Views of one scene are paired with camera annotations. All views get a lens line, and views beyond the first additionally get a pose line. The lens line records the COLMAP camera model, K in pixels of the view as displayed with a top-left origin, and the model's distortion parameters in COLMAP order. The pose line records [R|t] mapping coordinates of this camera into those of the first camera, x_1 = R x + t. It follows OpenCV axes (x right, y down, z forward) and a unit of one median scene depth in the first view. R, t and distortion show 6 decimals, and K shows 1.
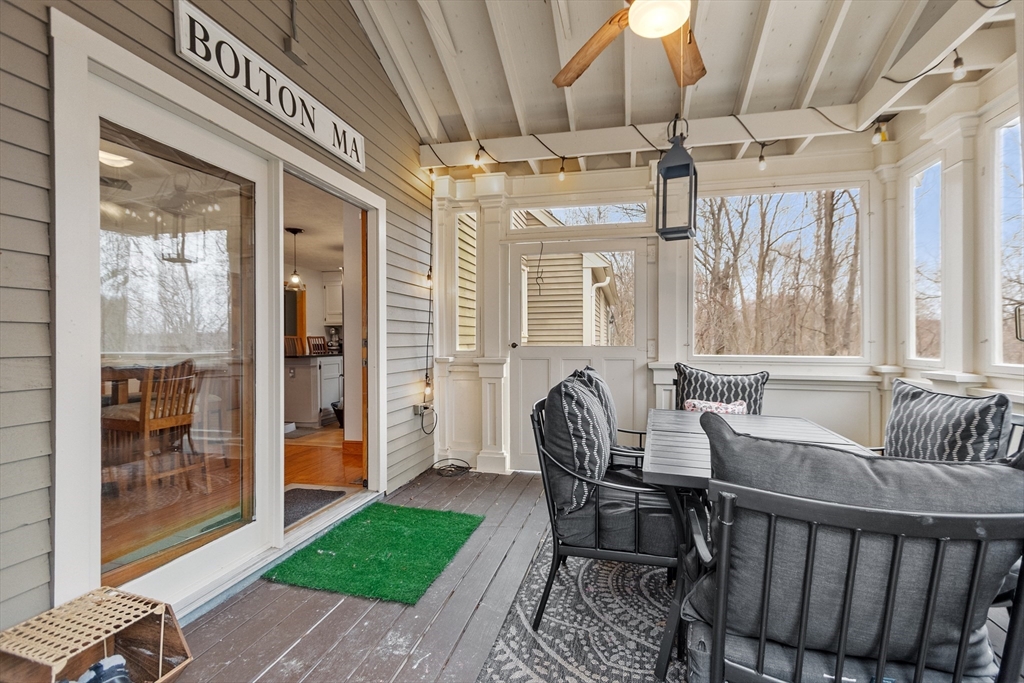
lens RADIAL K [[459.3, 0, 512.0], [0, 459.3, 341.5], [0, 0, 1]] dist [-0.000934, -0.000225]
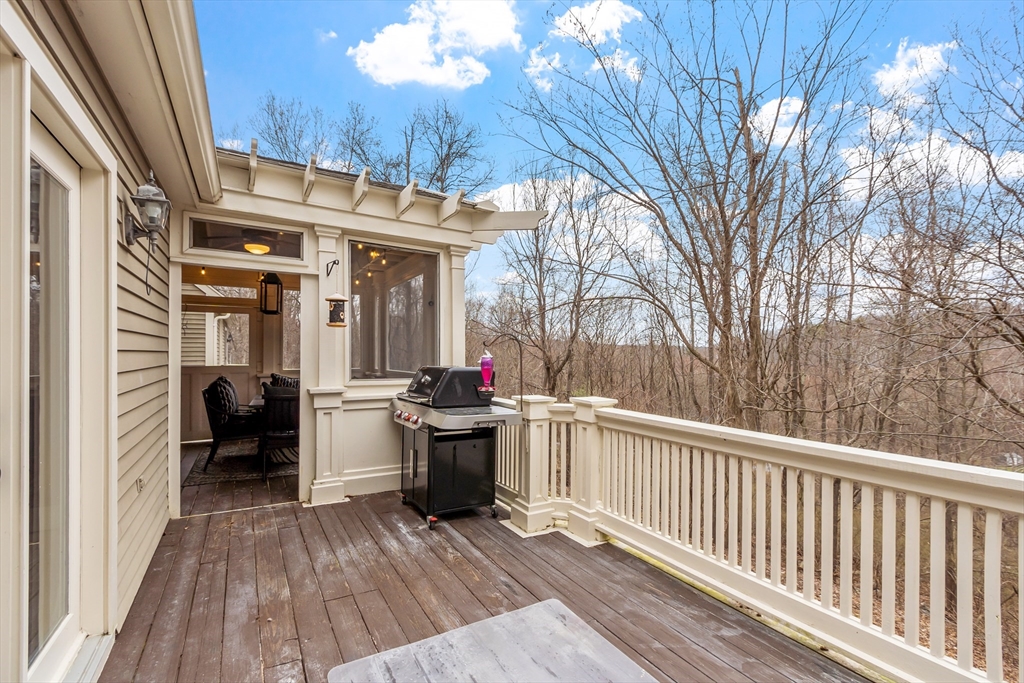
lens RADIAL K [[459.3, 0, 512.0], [0, 459.3, 341.5], [0, 0, 1]] dist [-0.000934, -0.000225]
pose [[0.717218, 0.009967, 0.696778, -0.252666], [0.008296, 0.999705, -0.022840, -0.034058], [-0.696800, 0.022162, 0.716923, -1.036425]]
